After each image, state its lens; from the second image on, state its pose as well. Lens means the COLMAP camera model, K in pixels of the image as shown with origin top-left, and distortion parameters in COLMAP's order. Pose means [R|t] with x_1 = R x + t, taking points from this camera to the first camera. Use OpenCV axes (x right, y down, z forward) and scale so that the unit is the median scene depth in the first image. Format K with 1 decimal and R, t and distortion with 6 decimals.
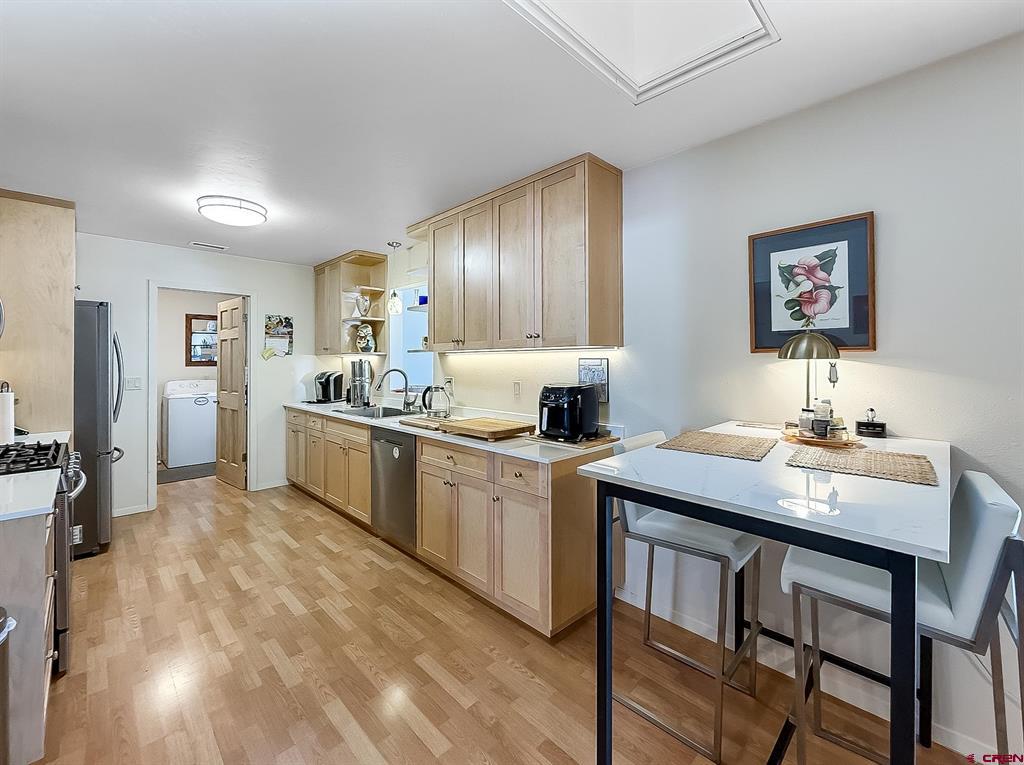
lens RADIAL K [[429.0, 0, 511.4], [0, 429.0, 374.0], [0, 0, 1]] dist [0.000671, 0.000237]
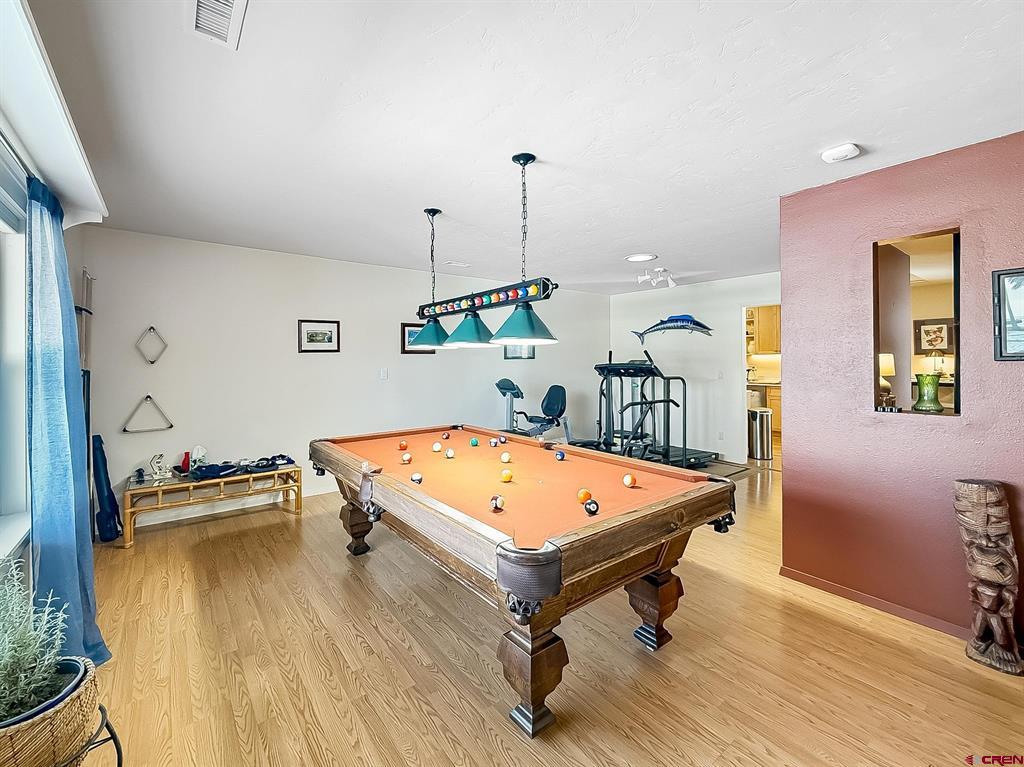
lens RADIAL K [[429.0, 0, 505.0], [0, 429.0, 362.2], [0, 0, 1]] dist [0.000671, 0.000237]
pose [[0.993644, -0.004135, -0.112490, -2.416248], [0.003614, 0.999982, -0.004837, 0.012291], [0.112508, 0.004400, 0.993641, -2.902019]]
